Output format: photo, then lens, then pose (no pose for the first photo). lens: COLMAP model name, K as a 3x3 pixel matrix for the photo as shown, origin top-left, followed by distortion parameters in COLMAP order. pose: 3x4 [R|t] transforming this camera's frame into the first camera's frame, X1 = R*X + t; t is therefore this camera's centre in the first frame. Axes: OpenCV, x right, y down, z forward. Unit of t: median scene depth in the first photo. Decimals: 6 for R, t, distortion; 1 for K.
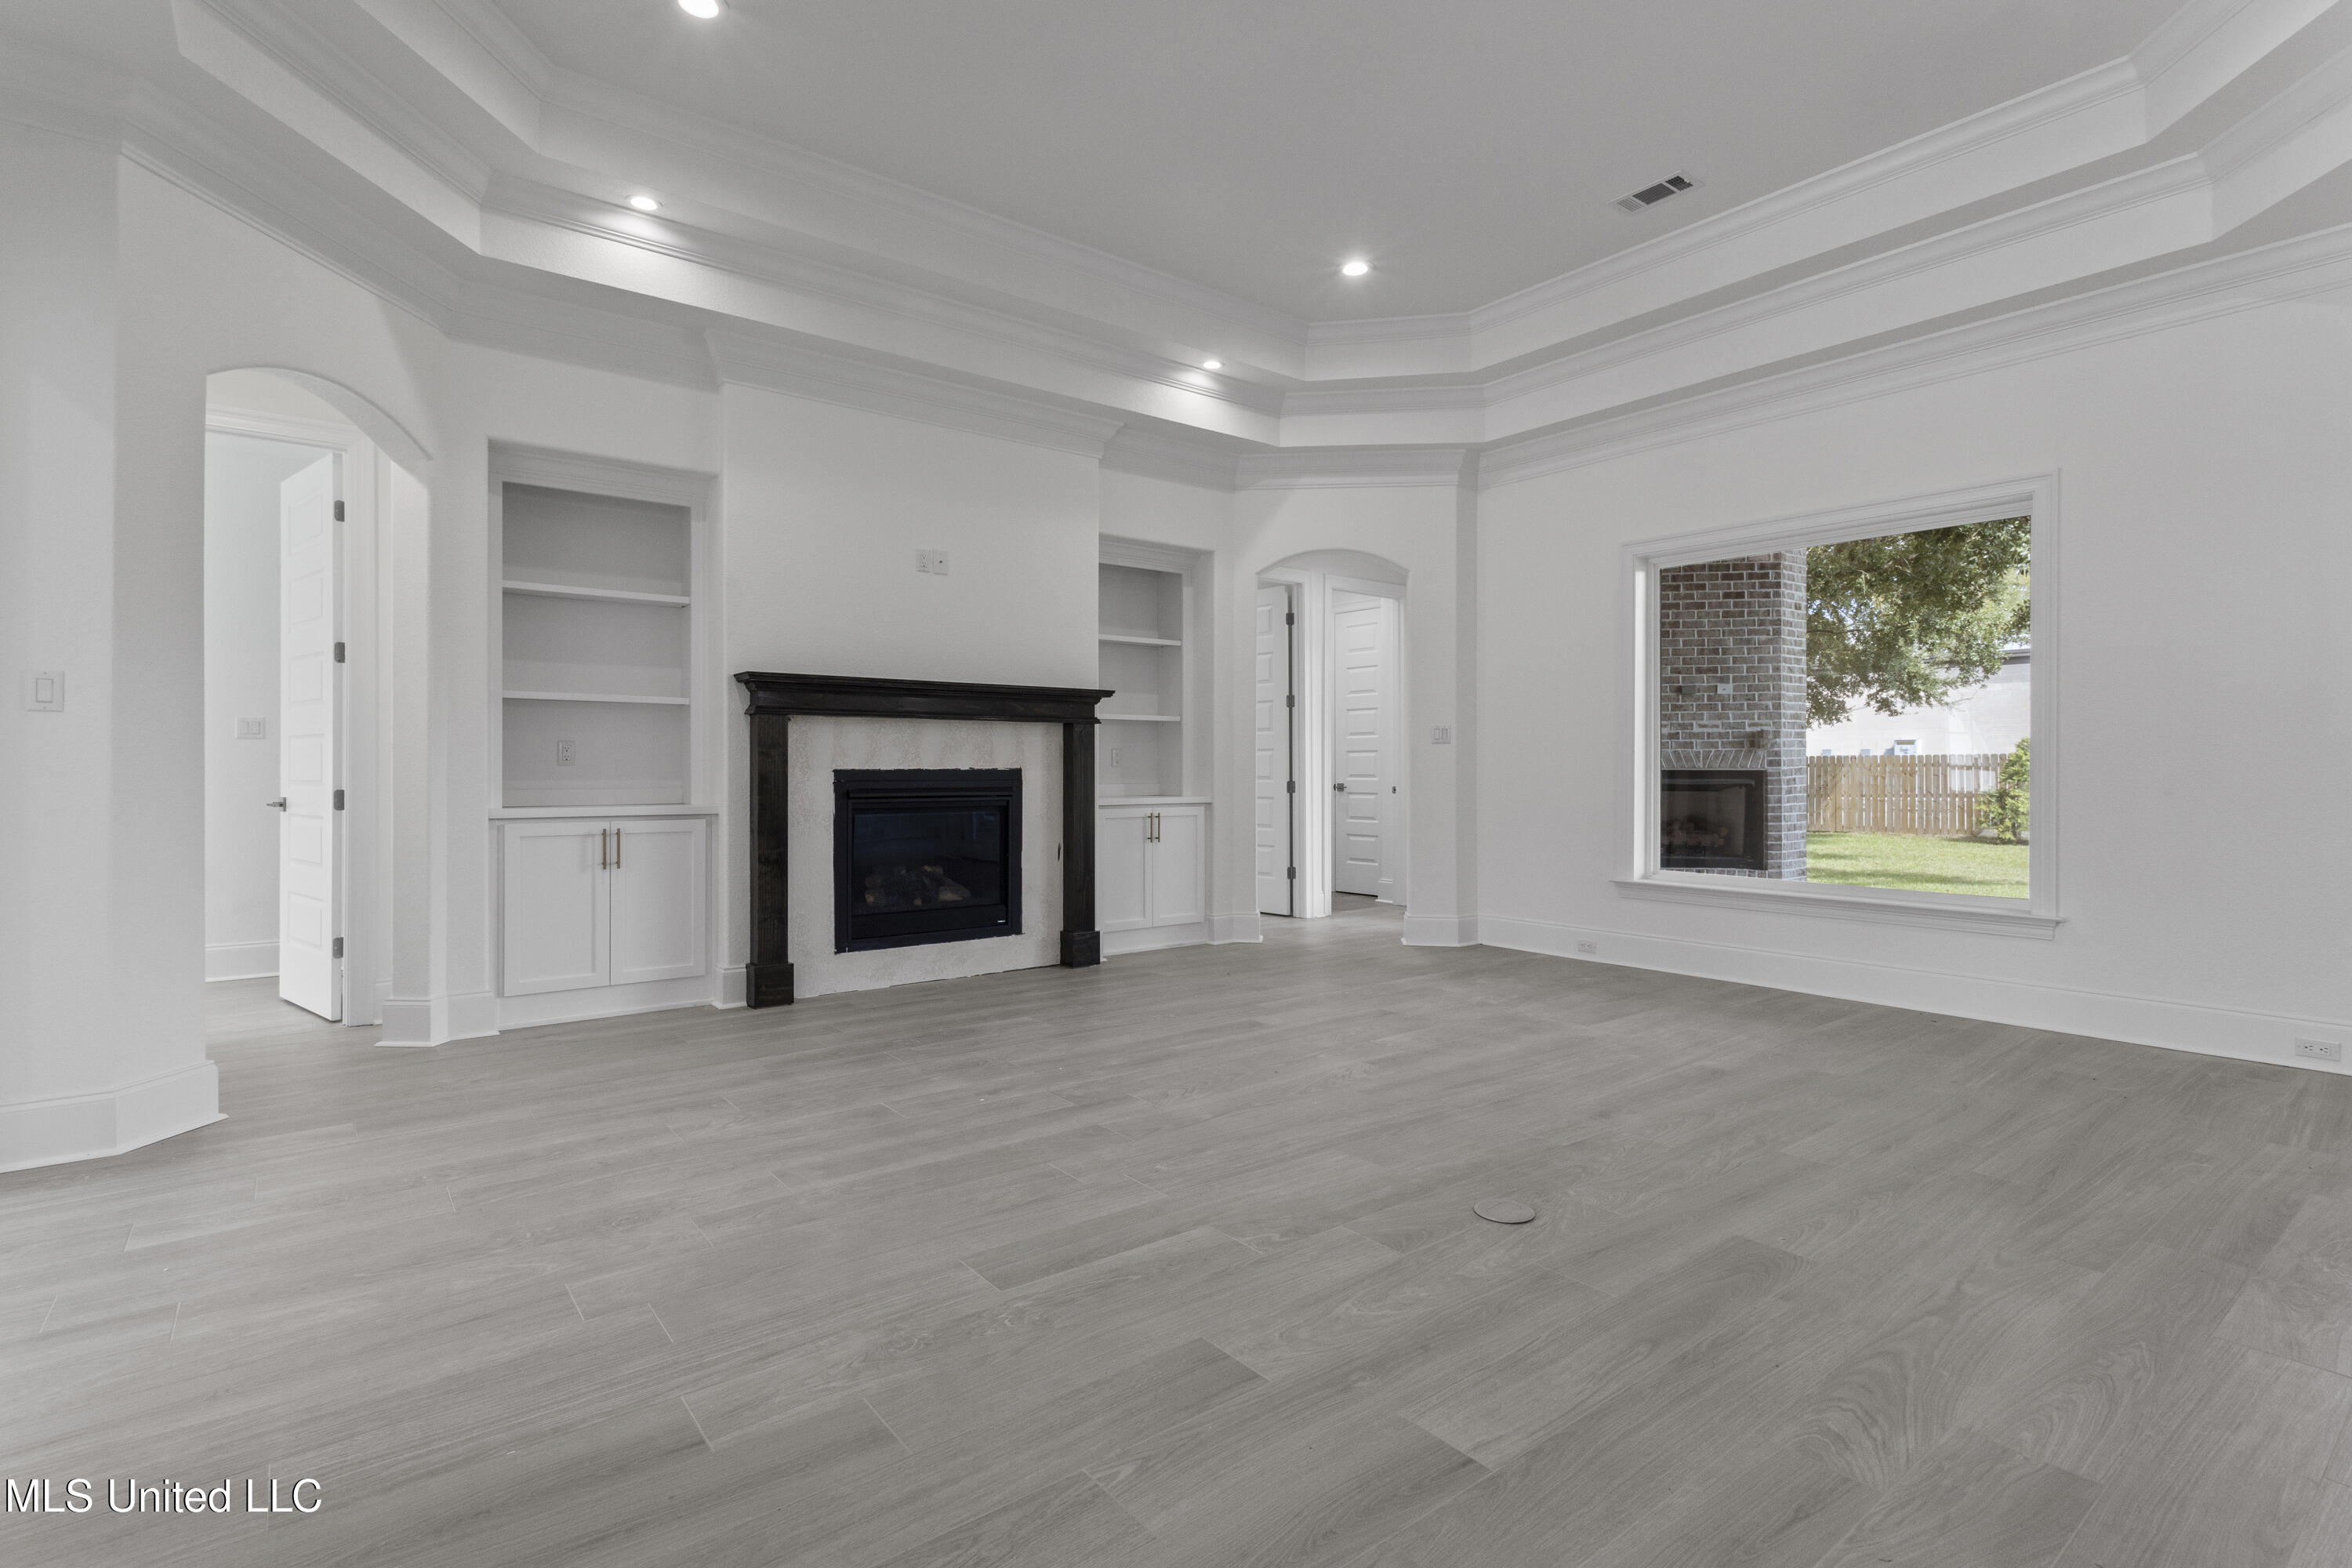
lens RADIAL K [[1114.0, 0, 1164.0], [0, 1114.0, 770.9], [0, 0, 1]] dist [0.000711, 0.001301]
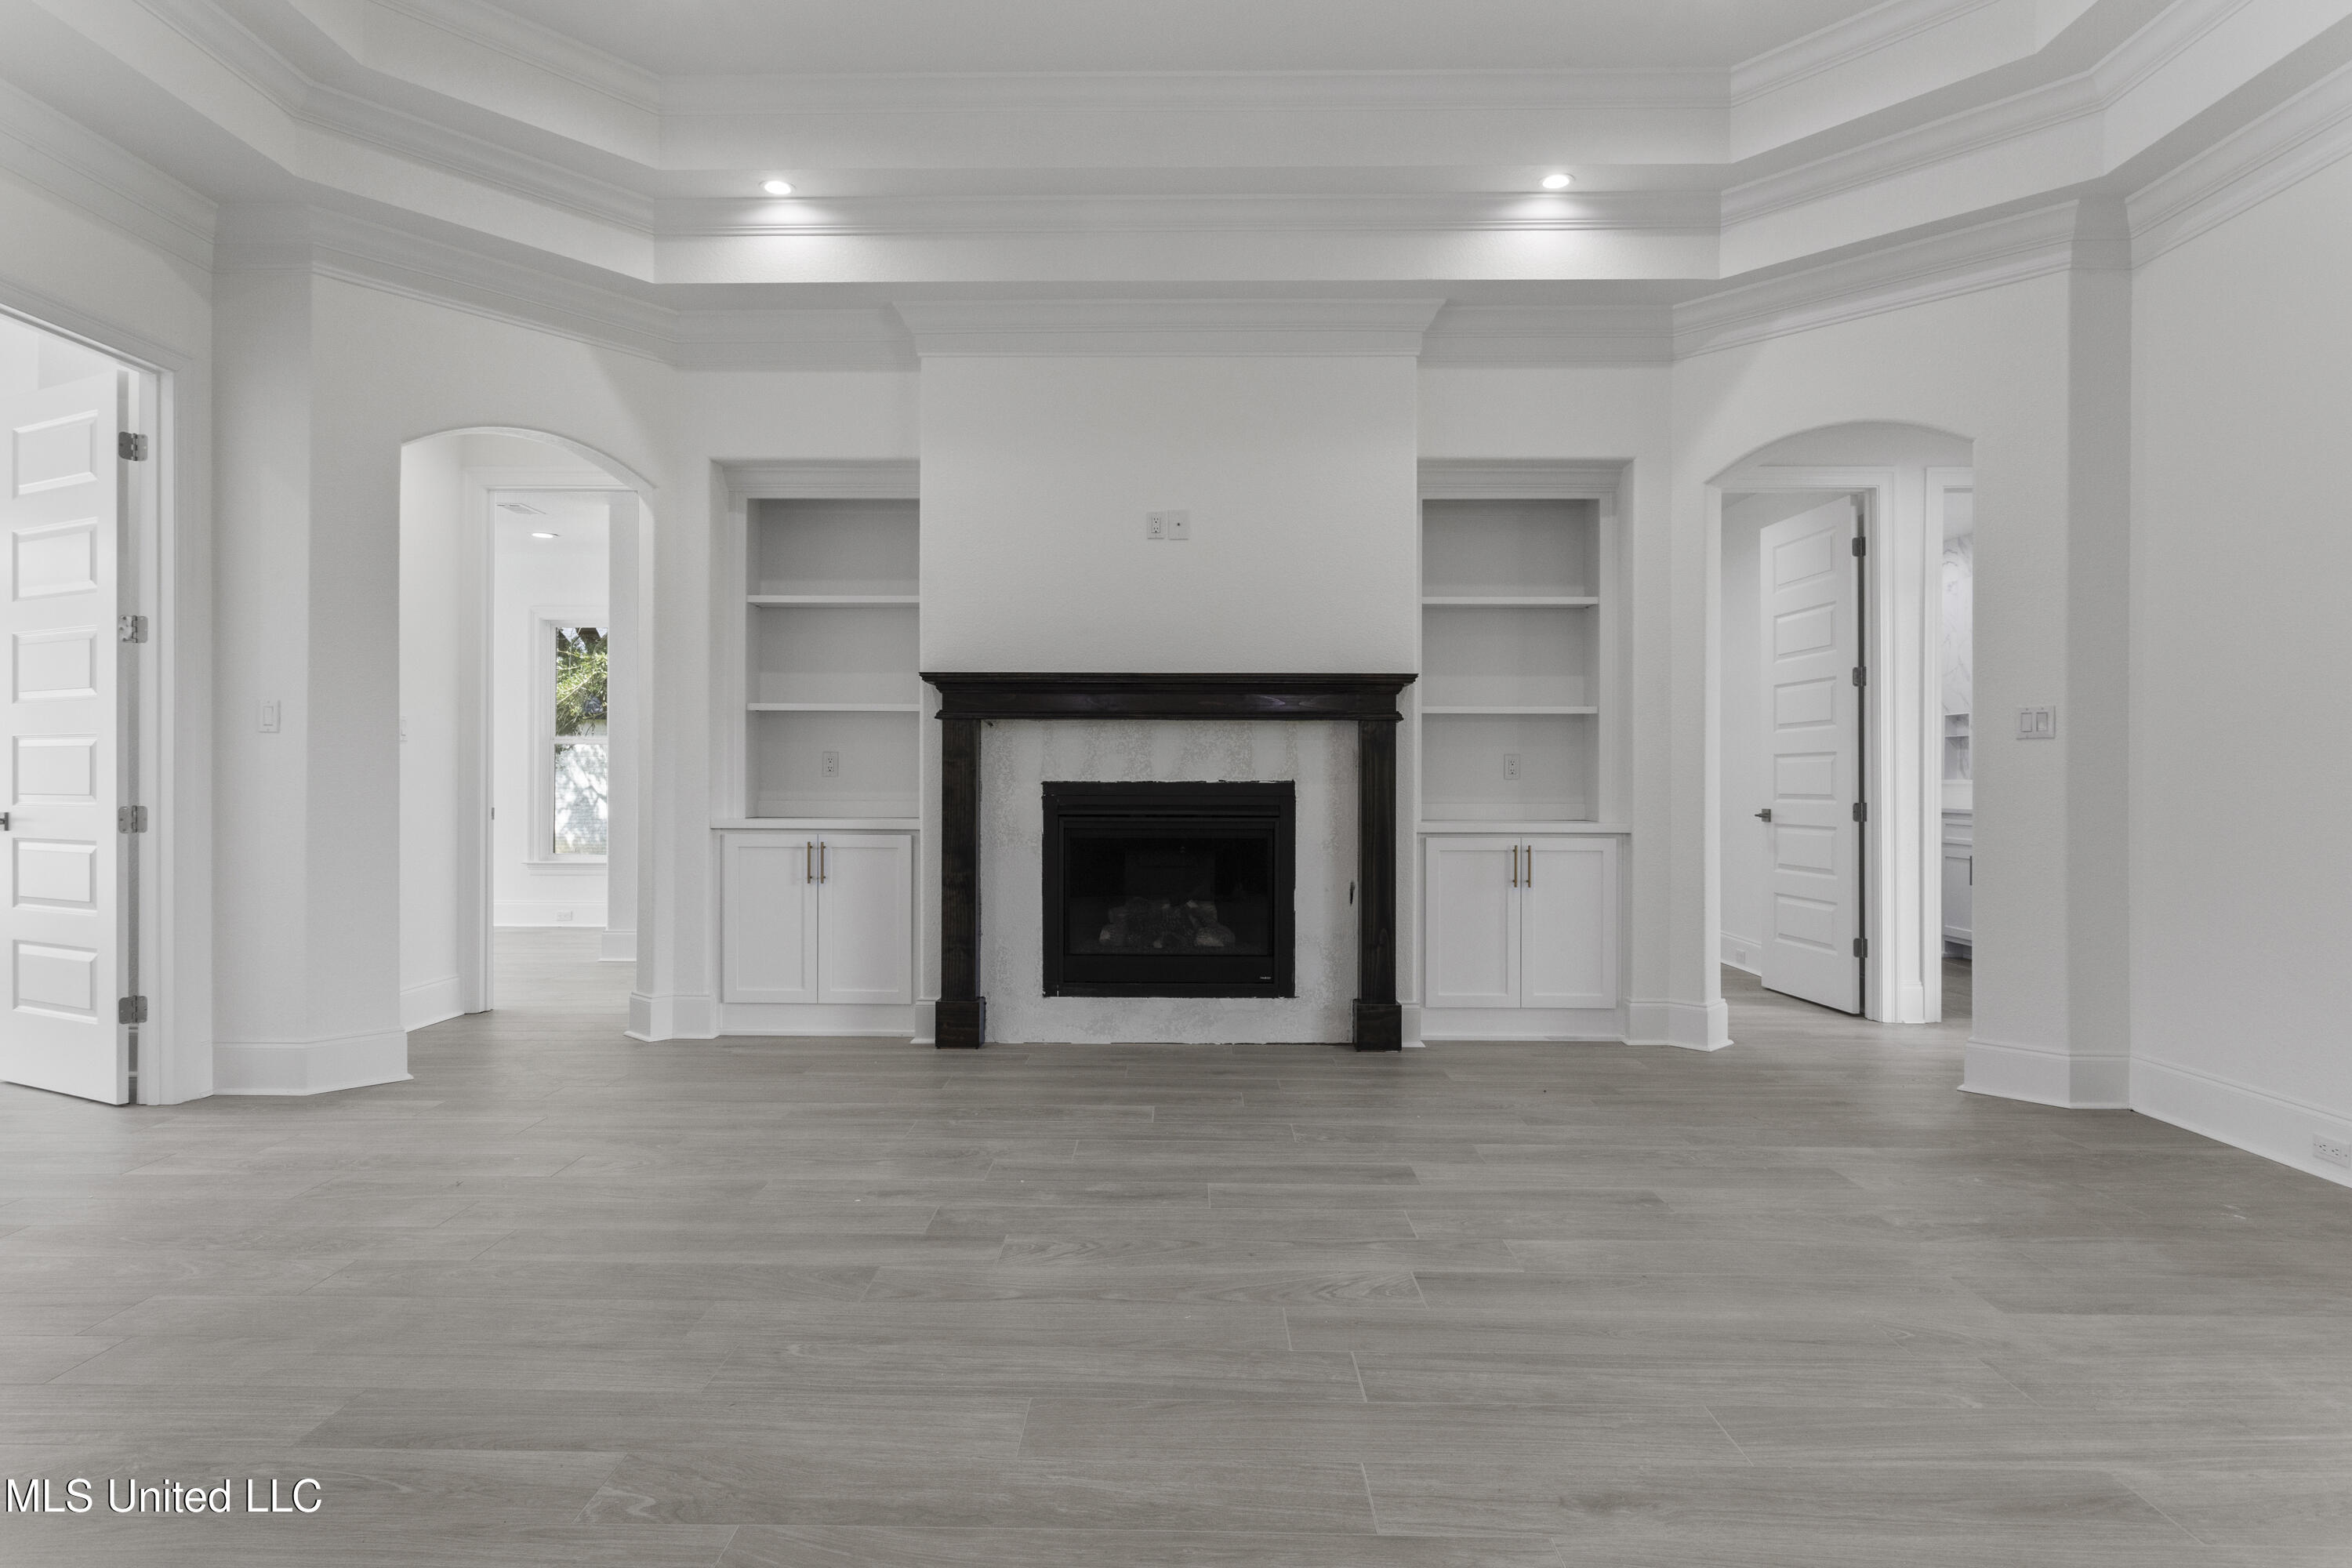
lens RADIAL K [[1264.4, 0, 1175.5], [0, 1264.4, 778.5], [0, 0, 1]] dist [-0.003830, 0.002472]
pose [[0.782003, 0.001909, -0.623272, 0.342706], [-0.004285, 0.999988, -0.002313, -0.001481], [0.623260, 0.004479, 0.782002, 0.264775]]
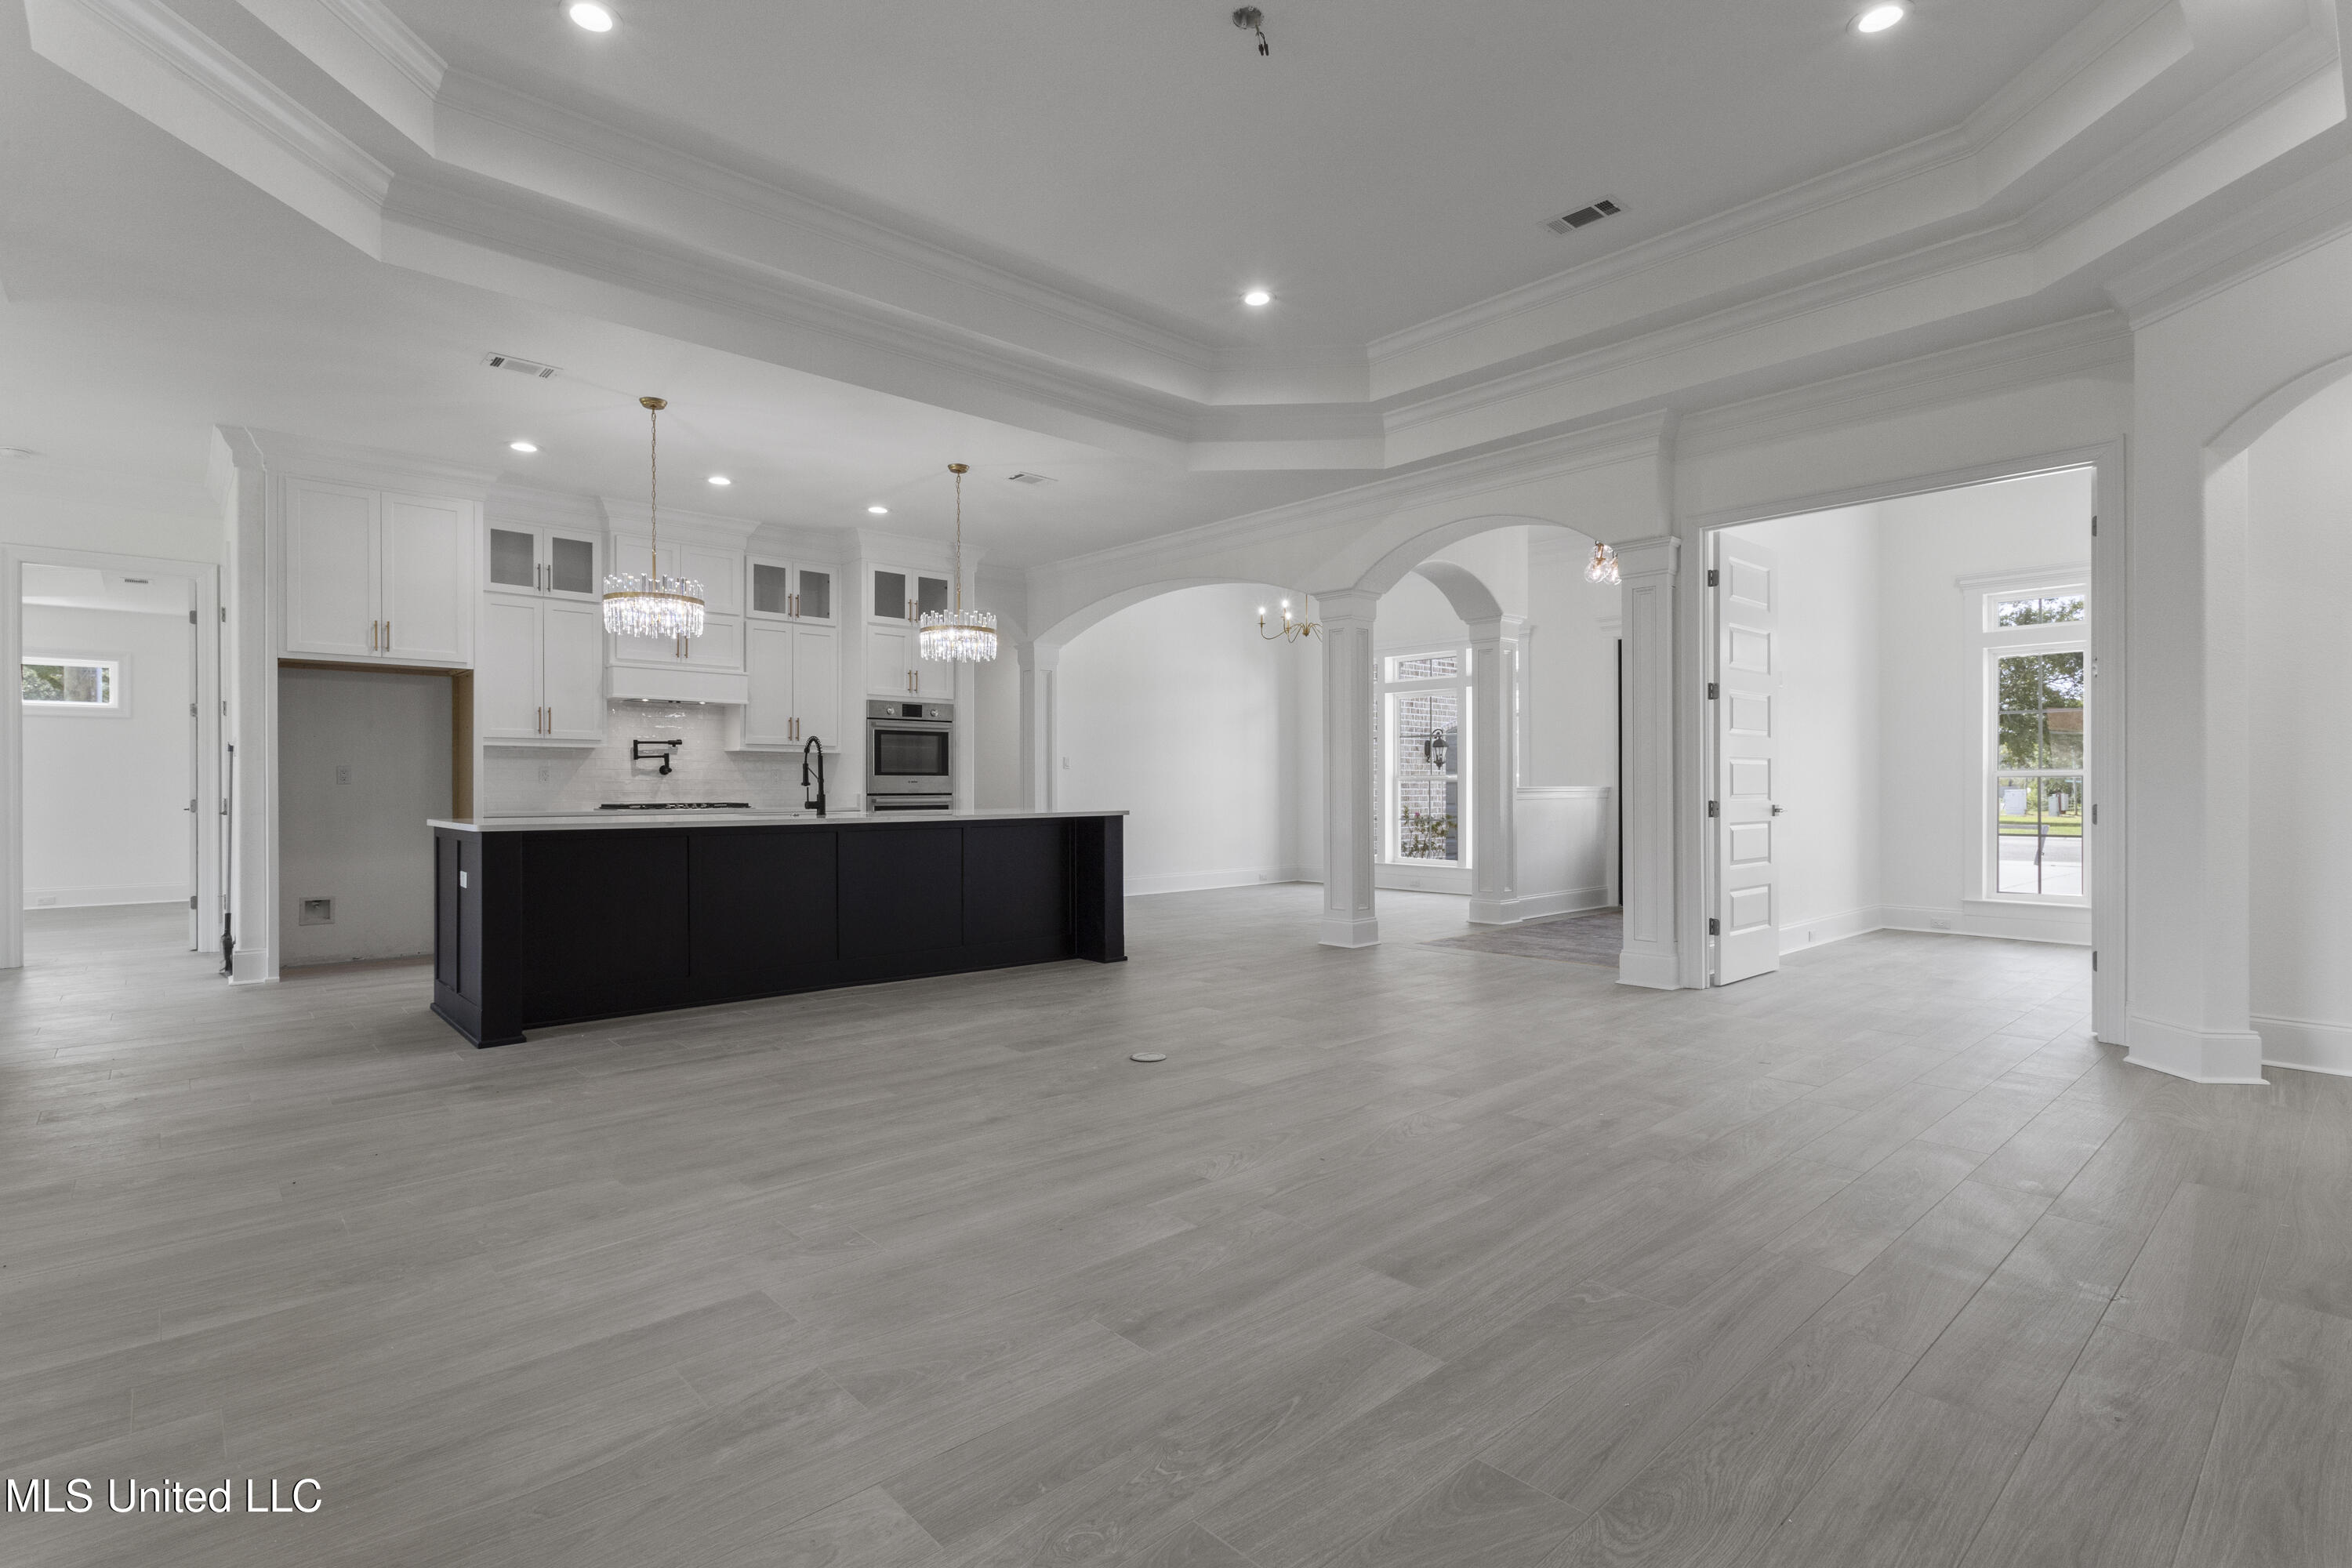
lens RADIAL K [[1114.0, 0, 1170.9], [0, 1114.0, 795.0], [0, 0, 1]] dist [0.000711, 0.001301]
pose [[-0.997023, 0.003146, -0.077045, 0.179649], [0.002091, 0.999903, 0.013775, -0.004280], [0.077081, 0.013572, -0.996932, 1.183590]]
